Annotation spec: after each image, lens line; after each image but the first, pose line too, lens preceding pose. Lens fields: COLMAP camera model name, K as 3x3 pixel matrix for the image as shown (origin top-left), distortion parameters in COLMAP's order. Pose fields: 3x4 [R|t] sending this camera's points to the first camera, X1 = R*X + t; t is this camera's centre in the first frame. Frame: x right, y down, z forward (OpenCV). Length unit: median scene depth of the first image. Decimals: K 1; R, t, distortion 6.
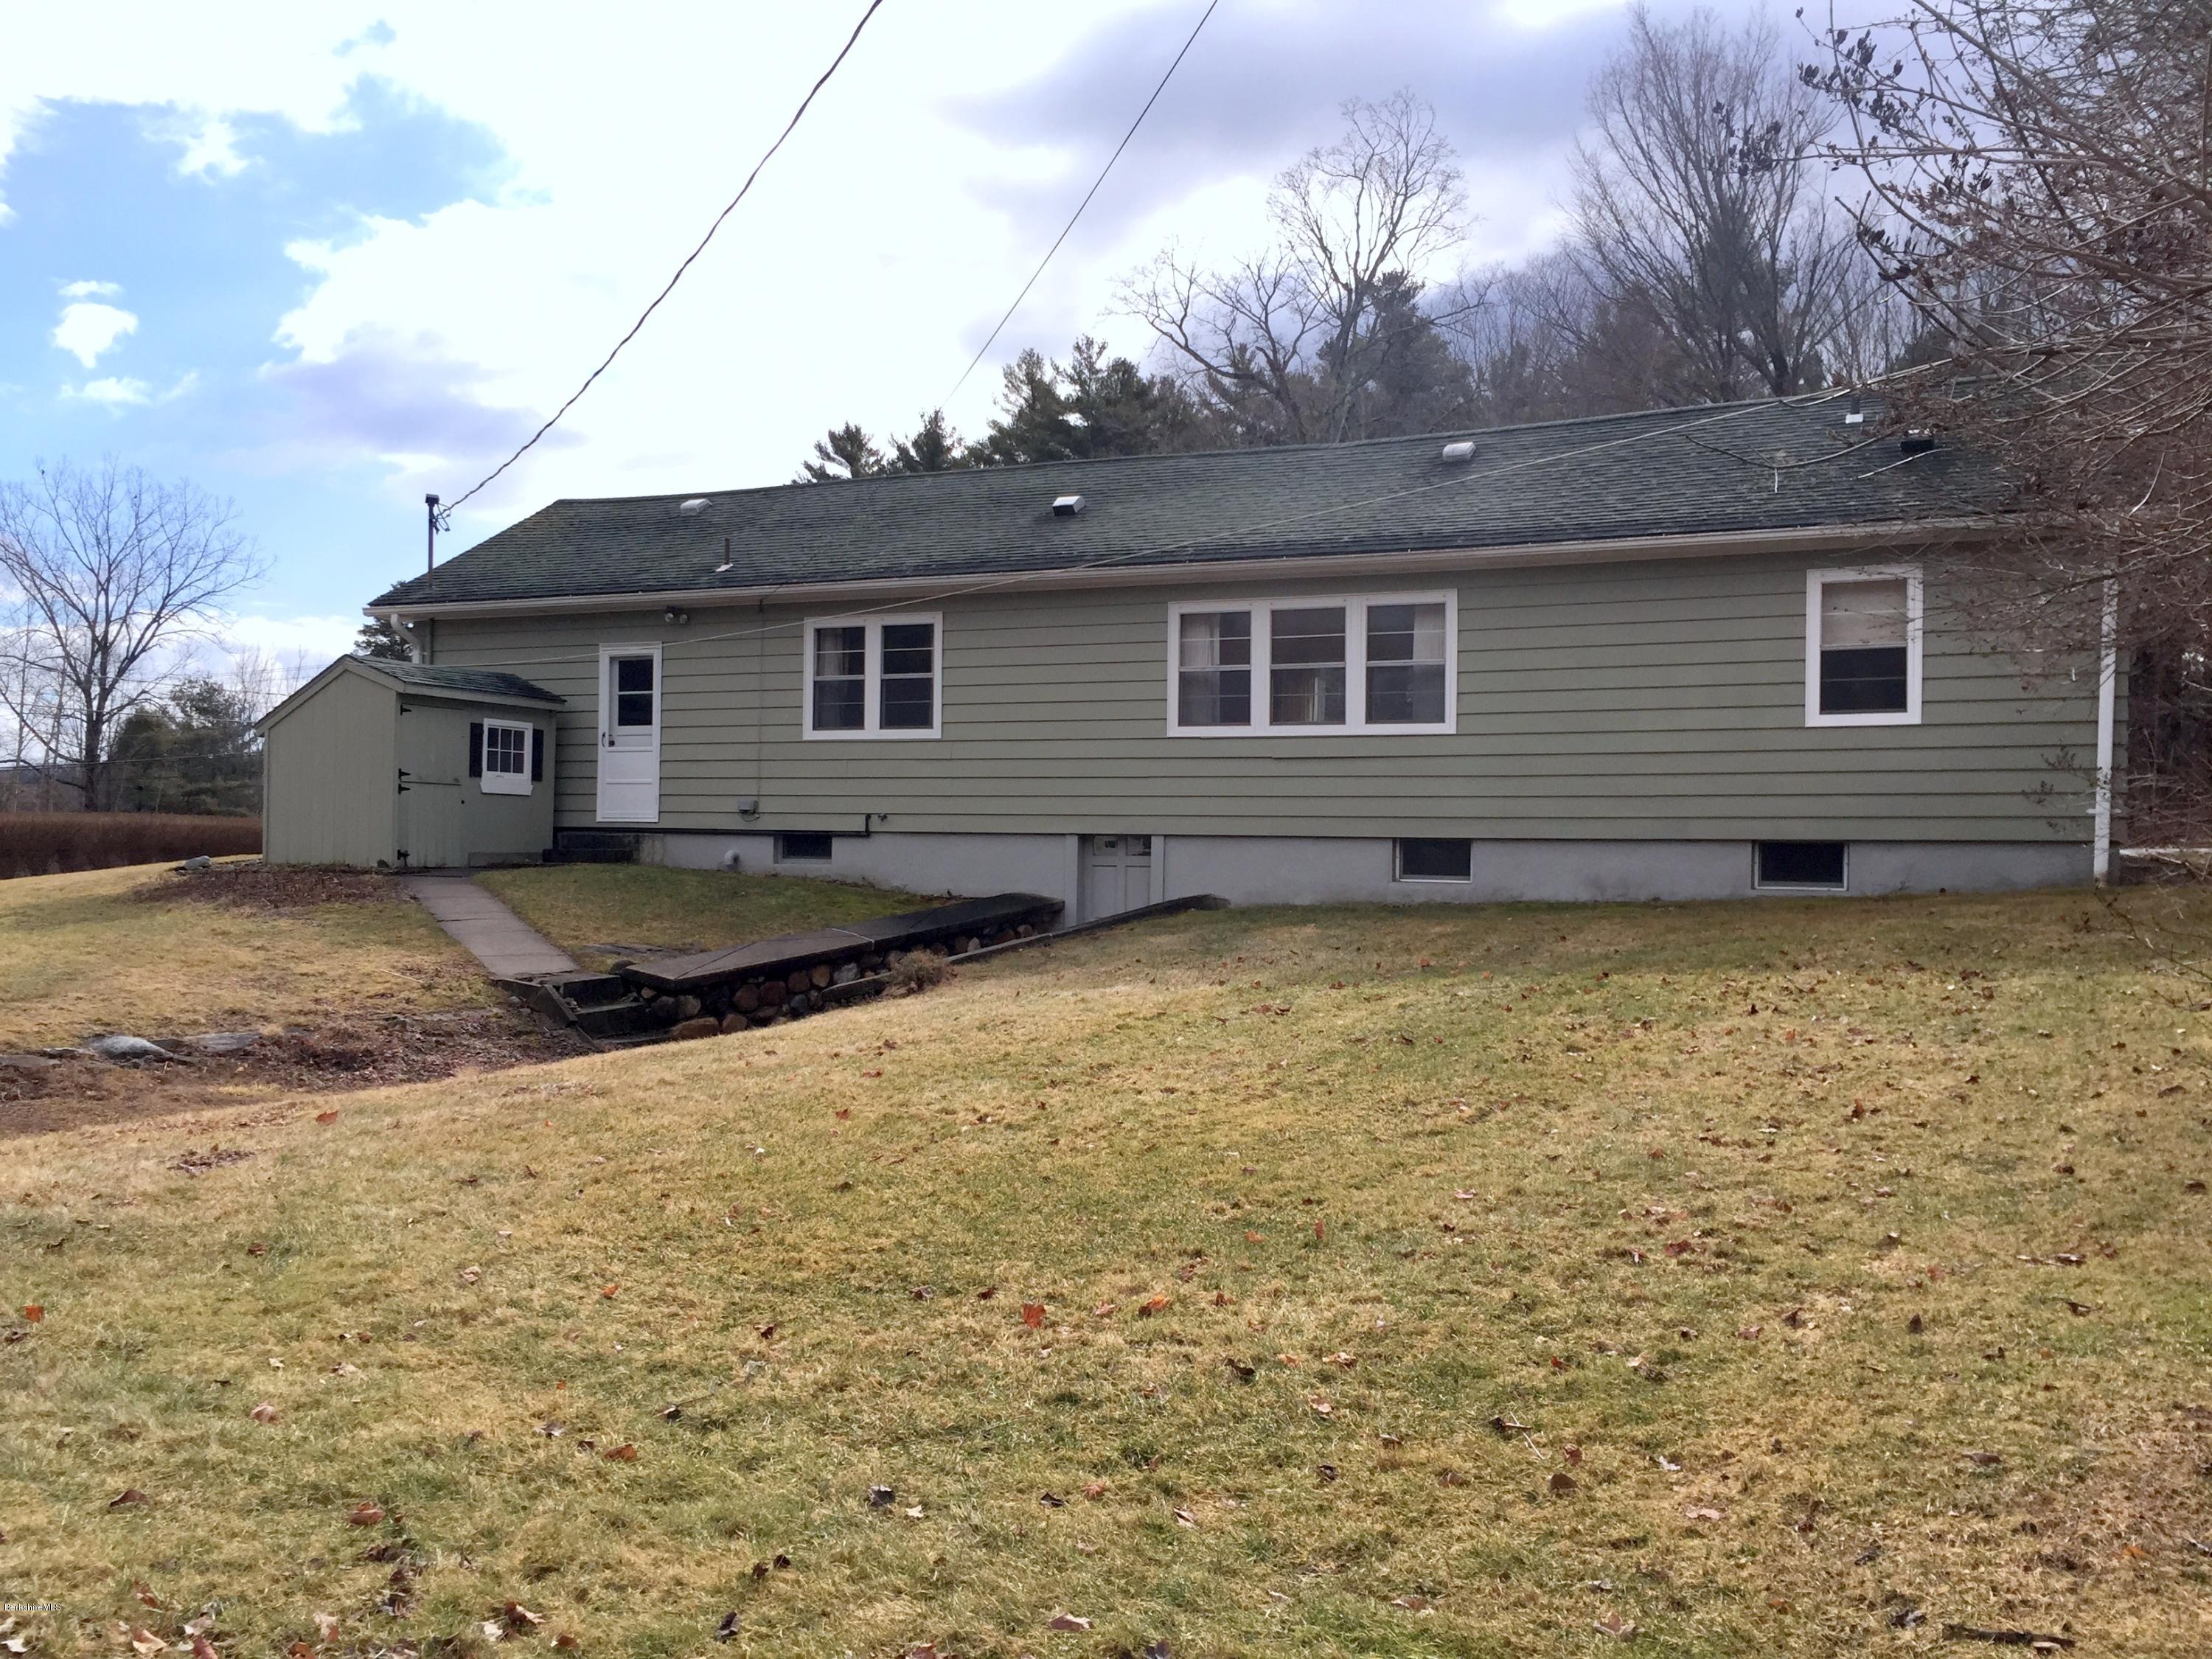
lens RADIAL K [[1908.0, 0, 1109.2], [0, 1908.0, 835.7], [0, 0, 1]] dist [0.064637, -0.095334]
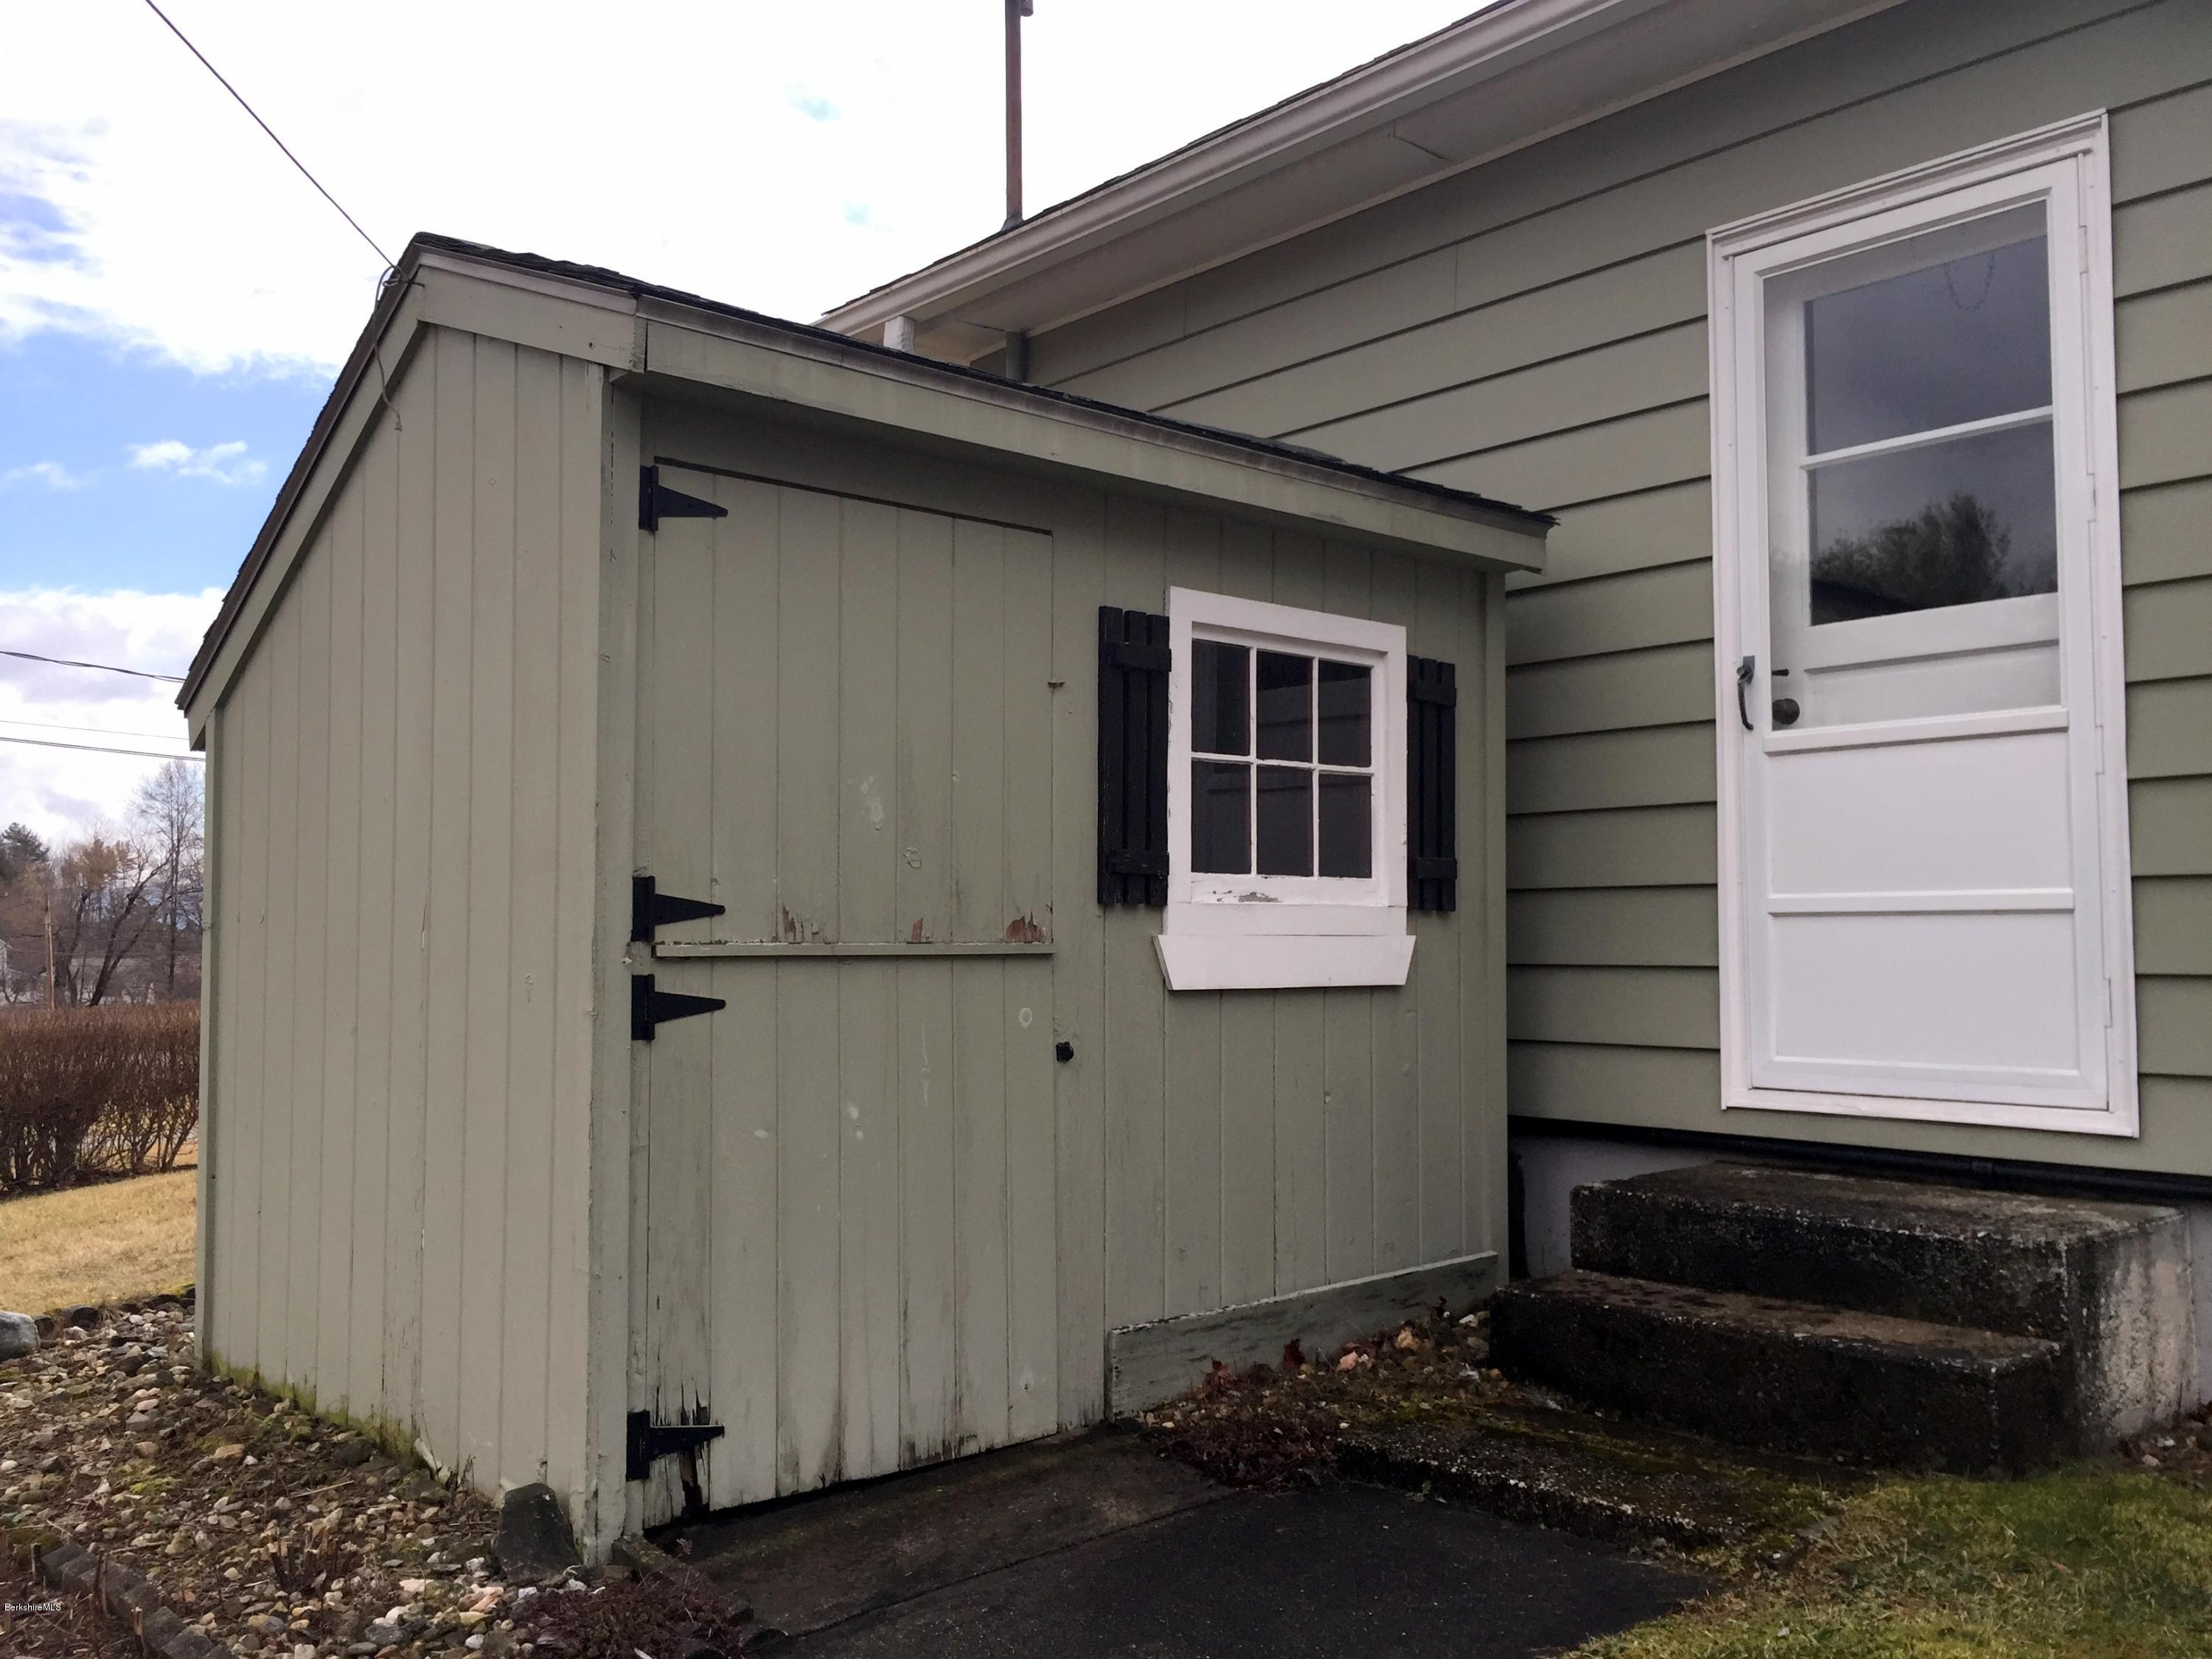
lens RADIAL K [[1908.0, 0, 1109.2], [0, 1908.0, 835.7], [0, 0, 1]] dist [0.064637, -0.095334]
pose [[0.927238, -0.038679, -0.372469, -0.257492], [0.020999, 0.998457, -0.051408, -0.027331], [0.373882, 0.039846, 0.926620, 0.808957]]
